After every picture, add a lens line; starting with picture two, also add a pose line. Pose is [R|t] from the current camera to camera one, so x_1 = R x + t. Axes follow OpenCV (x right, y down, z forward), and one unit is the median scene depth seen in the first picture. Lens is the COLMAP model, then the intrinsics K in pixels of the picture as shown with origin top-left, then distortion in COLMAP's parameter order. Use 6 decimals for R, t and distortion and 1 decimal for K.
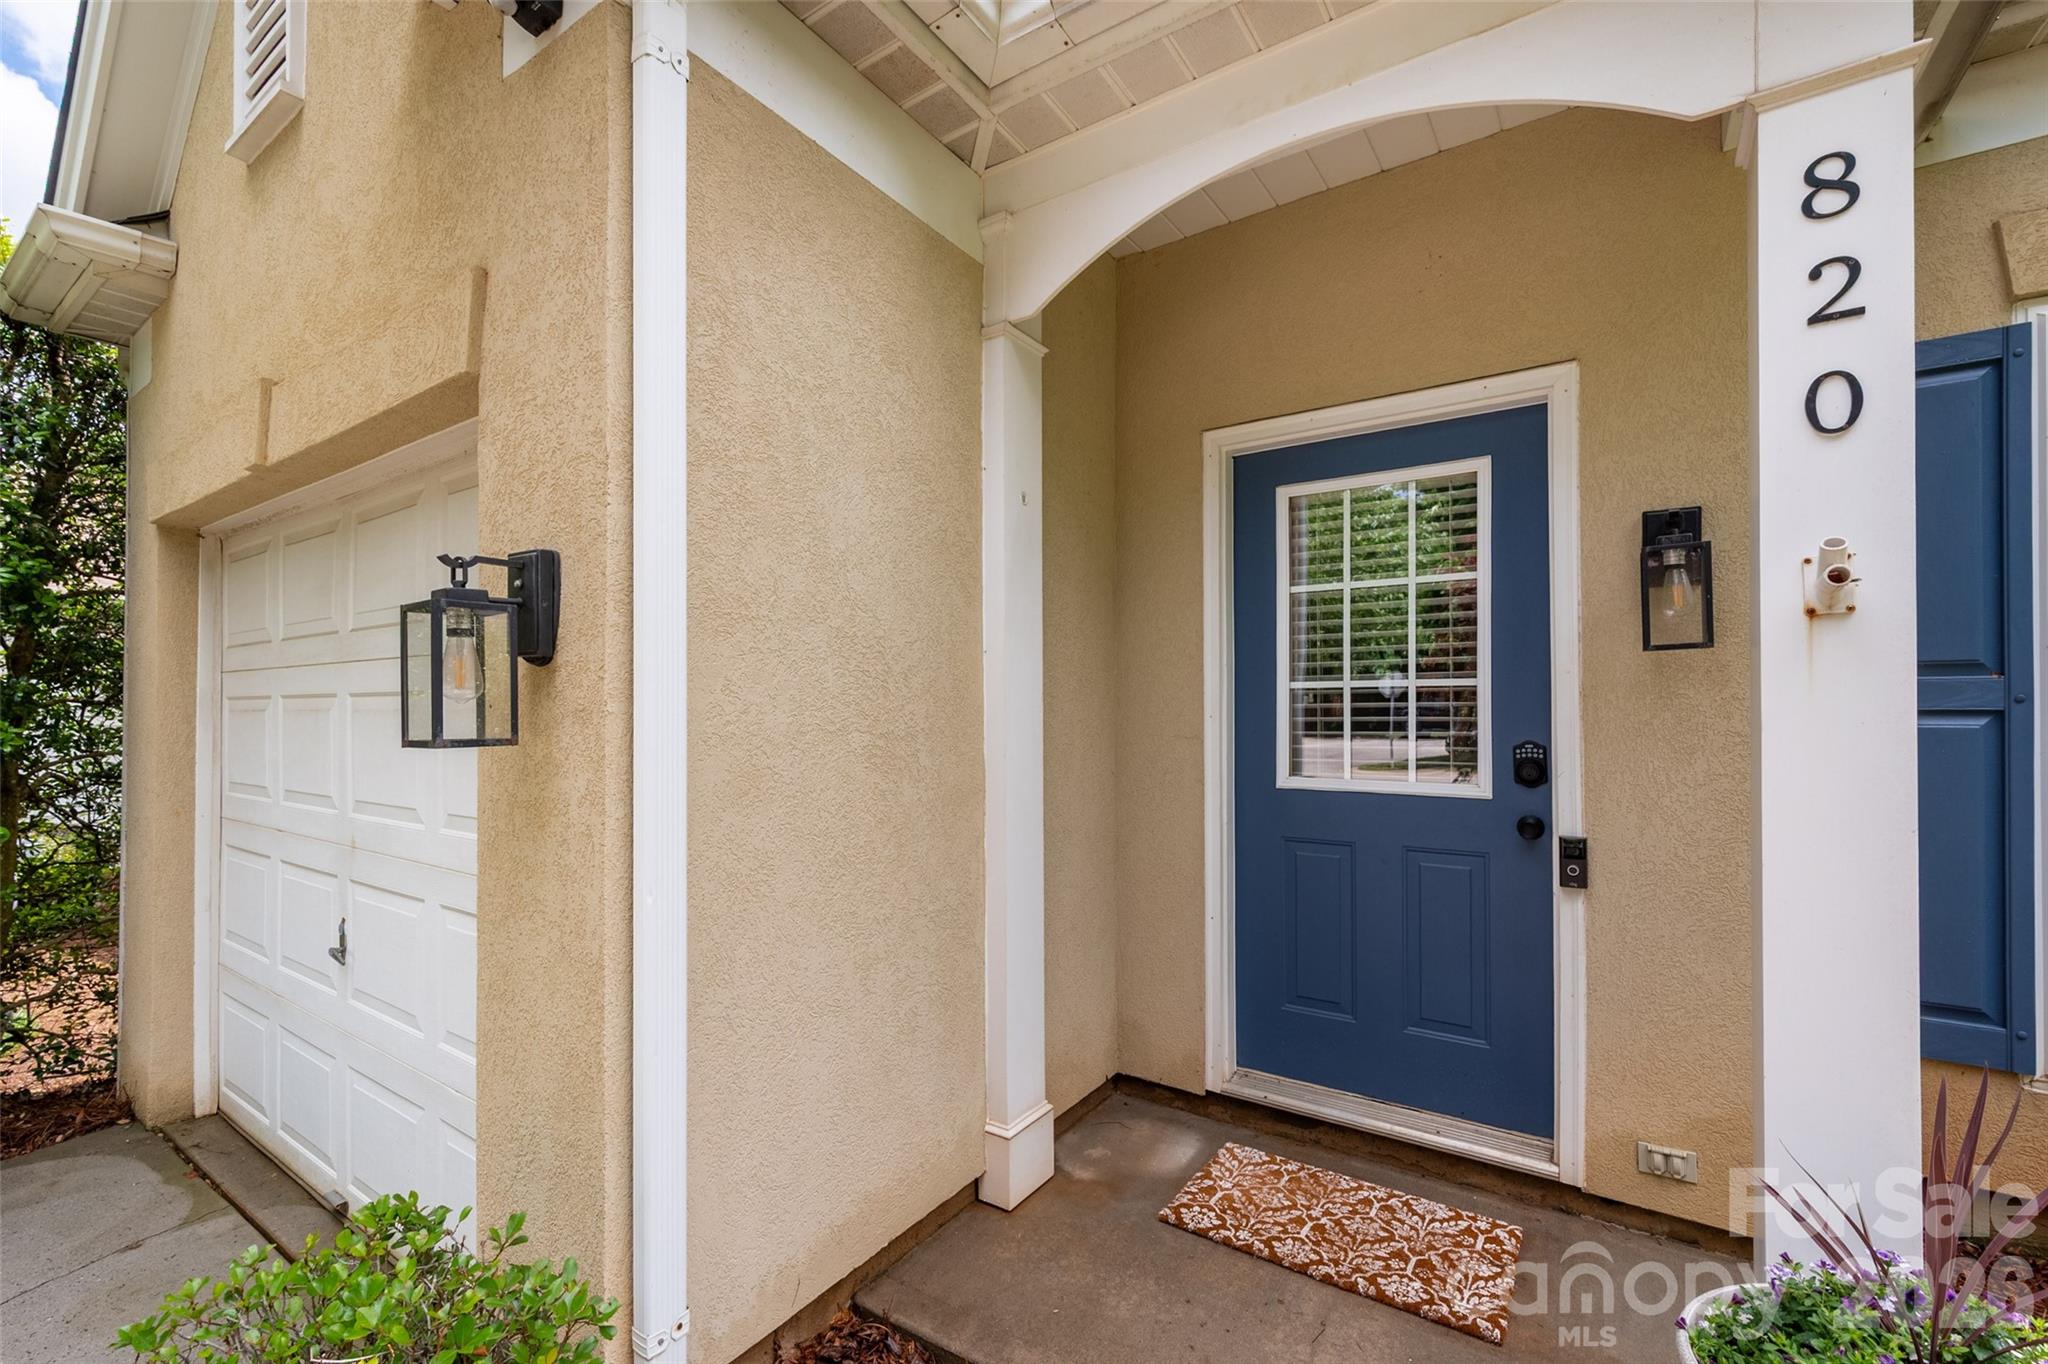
lens RADIAL K [[866.1, 0, 1018.2], [0, 866.1, 713.3], [0, 0, 1]] dist [0.000551, 0.000096]
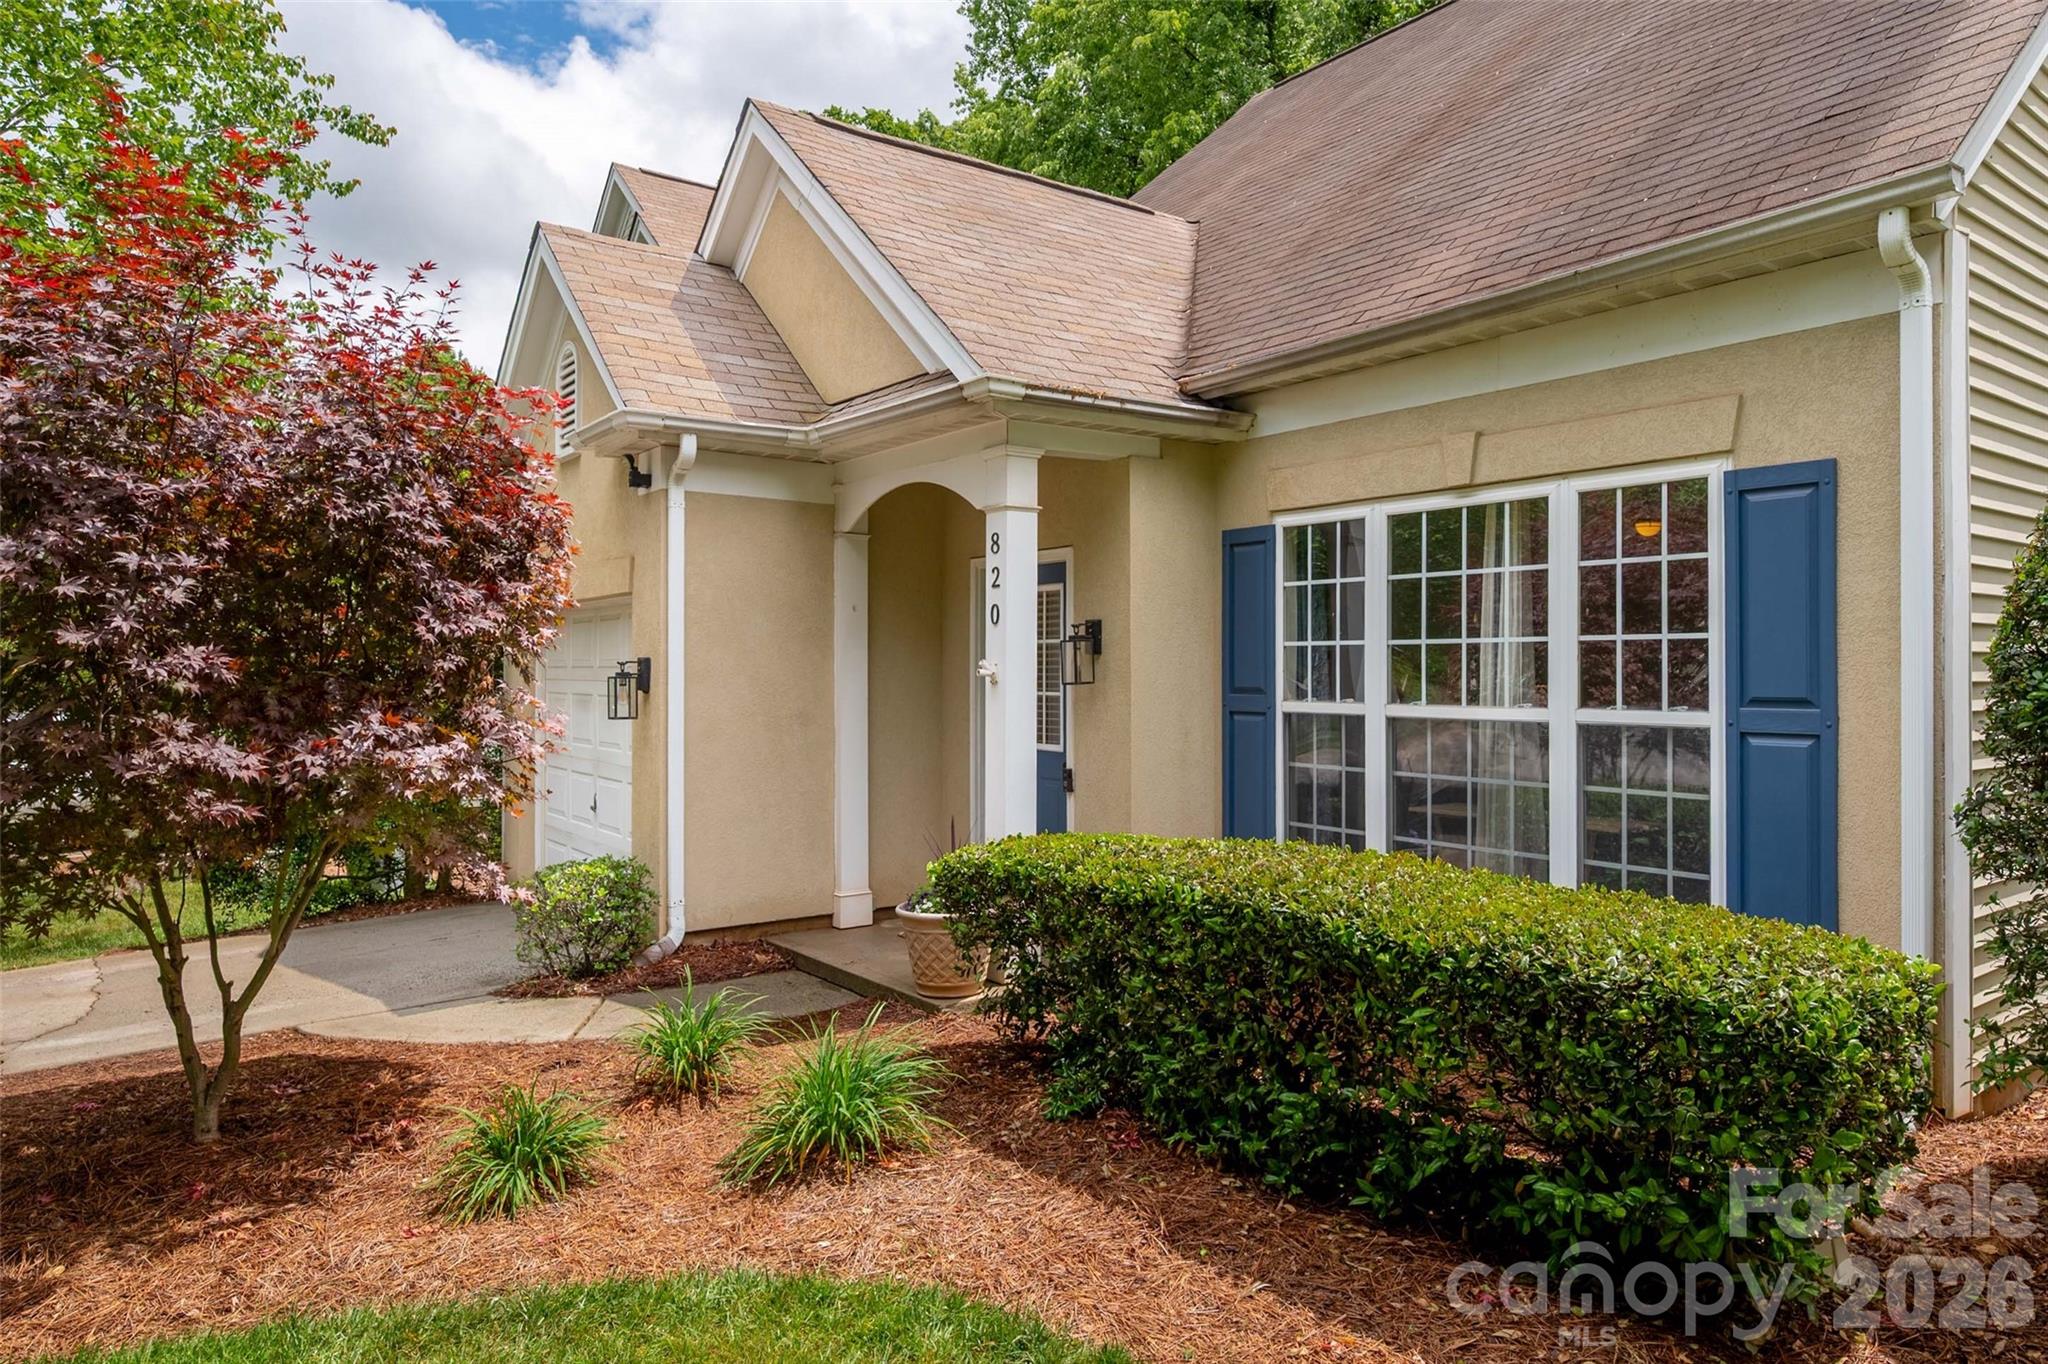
lens RADIAL K [[1256.1, 0, 1024.0], [0, 1256.1, 682.0], [0, 0, 1]] dist [-0.000295, -0.000489]
pose [[0.944376, 0.002261, -0.328860, 1.781961], [0.000046, 0.999975, 0.007004, -0.104837], [0.328868, -0.006630, 0.944353, -2.264968]]
